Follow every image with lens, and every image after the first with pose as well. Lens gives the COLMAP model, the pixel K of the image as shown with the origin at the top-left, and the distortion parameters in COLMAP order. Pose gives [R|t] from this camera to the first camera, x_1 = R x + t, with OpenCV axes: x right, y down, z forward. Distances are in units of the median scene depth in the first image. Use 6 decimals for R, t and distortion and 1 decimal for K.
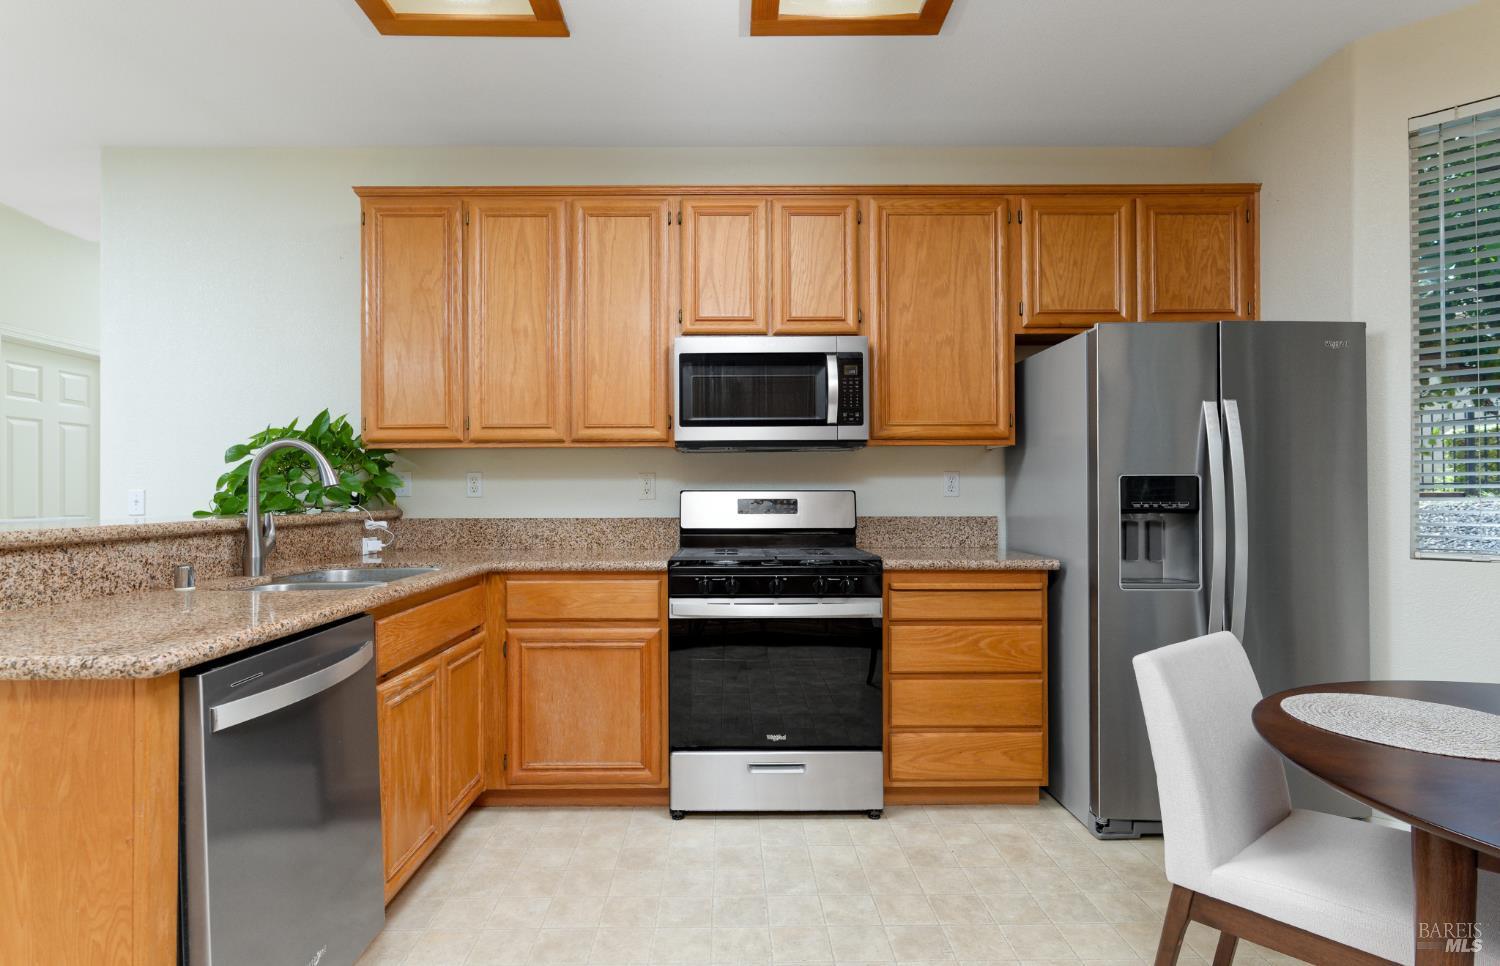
lens RADIAL K [[741.8, 0, 757.3], [0, 741.8, 488.0], [0, 0, 1]] dist [-0.001178, 0.001618]
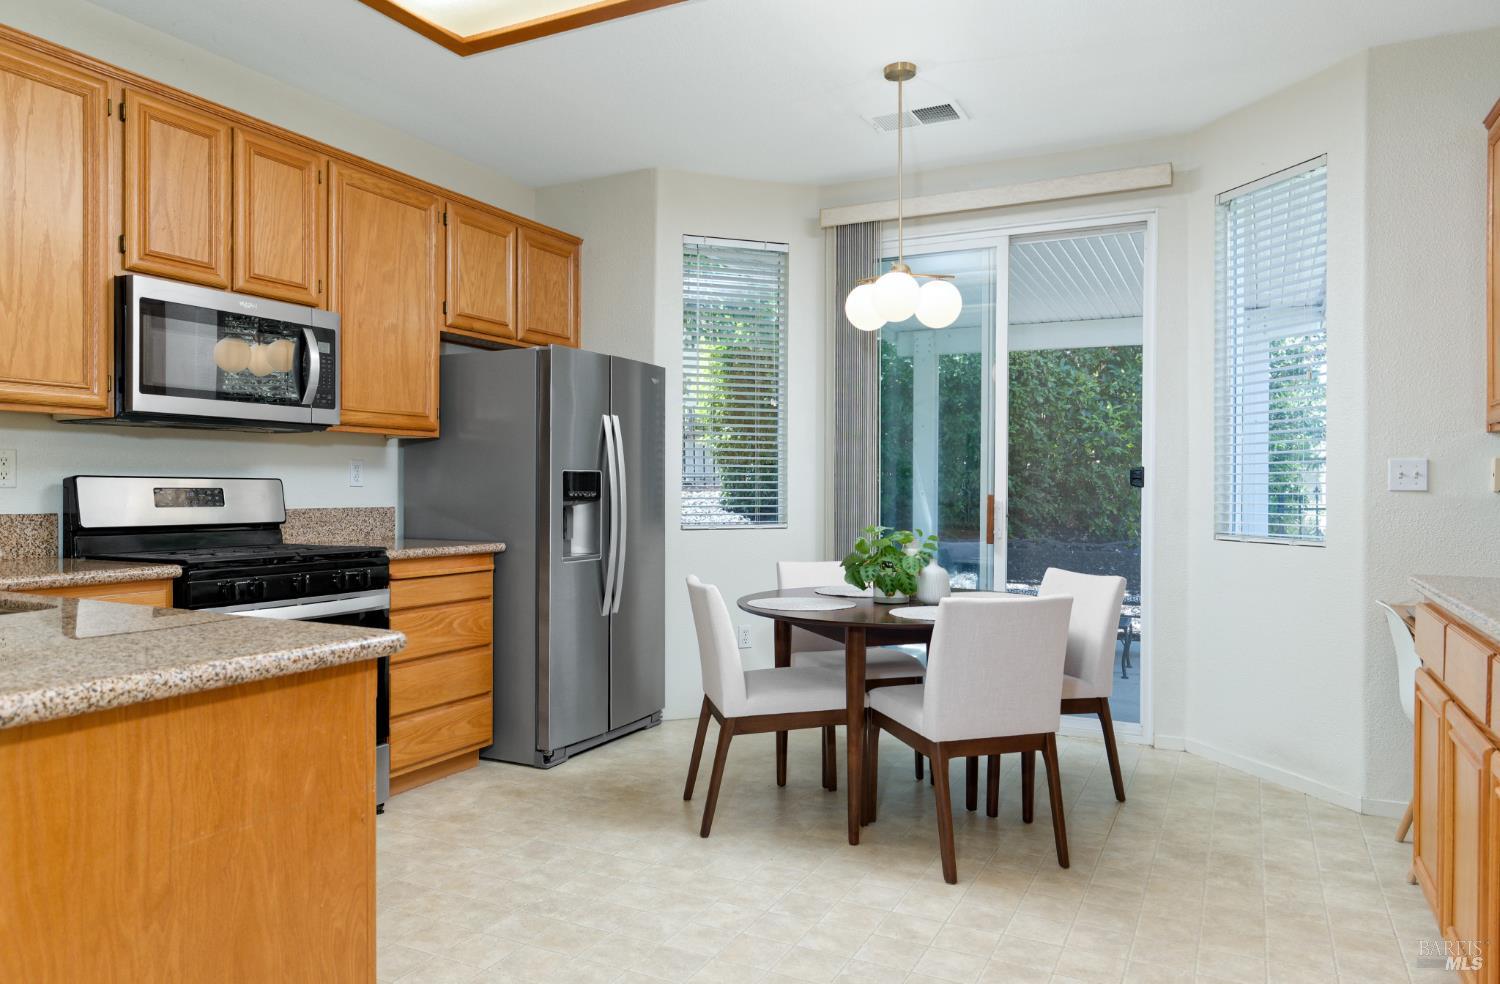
lens RADIAL K [[1066.4, 0, 747.6], [0, 1066.4, 490.6], [0, 0, 1]] dist [-0.011375, 0.002408]
pose [[0.436272, 0.003135, 0.899809, -0.816818], [-0.013827, 0.999899, 0.003220, 0.005857], [-0.899709, -0.013847, 0.436271, -0.043739]]
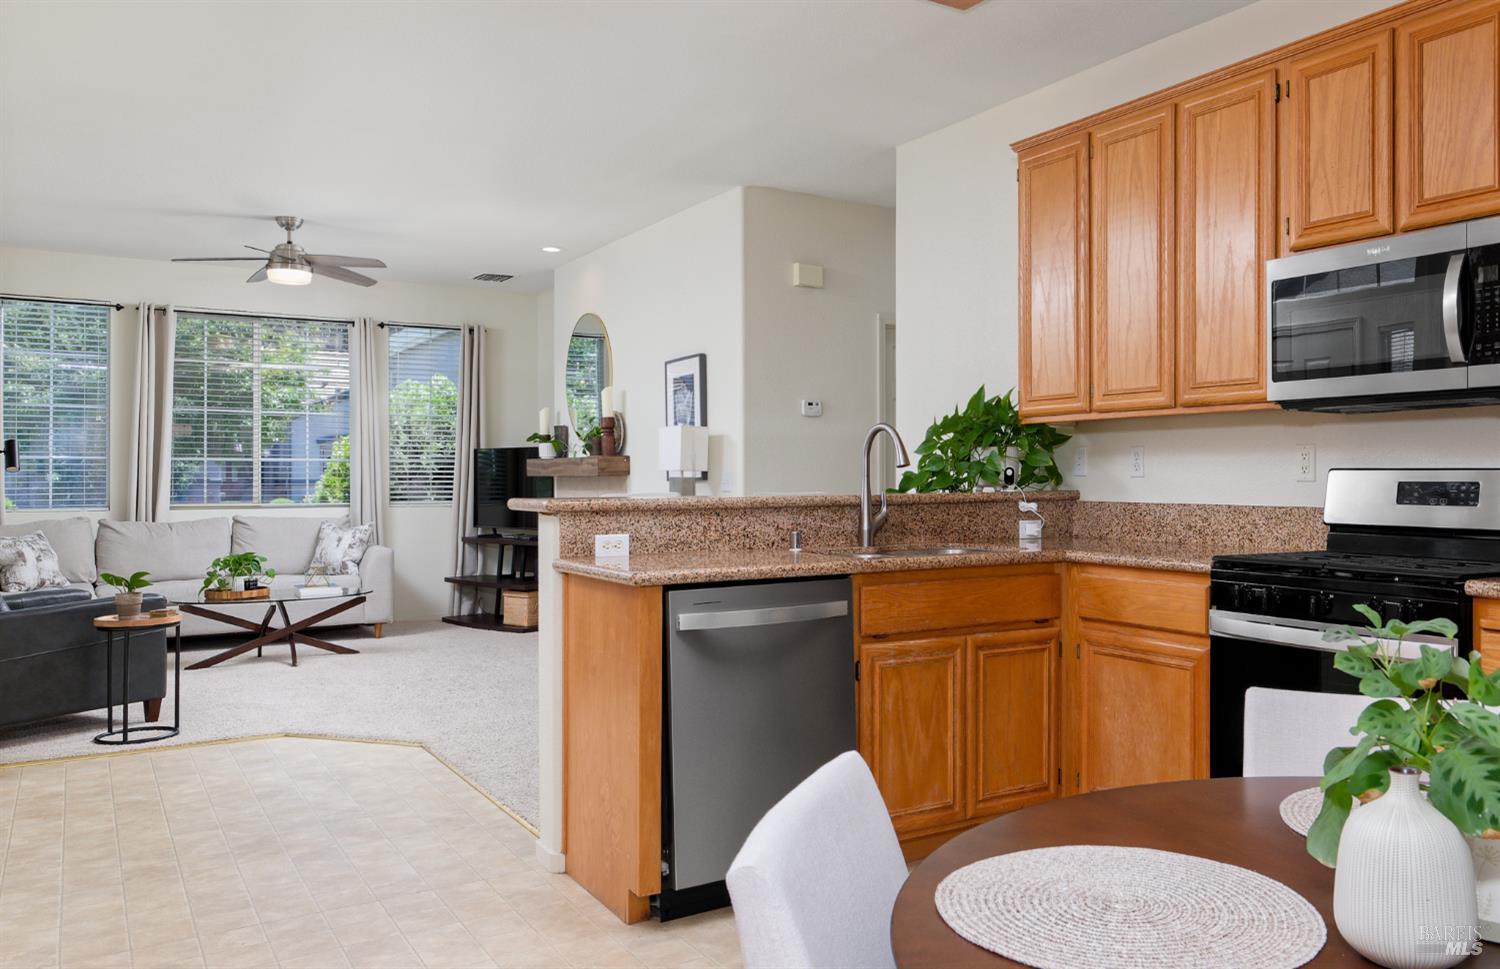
lens RADIAL K [[1263.6, 0, 747.4], [0, 1263.6, 481.2], [0, 0, 1]] dist [-0.040202, 0.000465]
pose [[0.451683, 0.007545, -0.892146, 0.762920], [0.007411, 0.999898, 0.012208, -0.003789], [0.892148, -0.012125, 0.451581, -0.017692]]
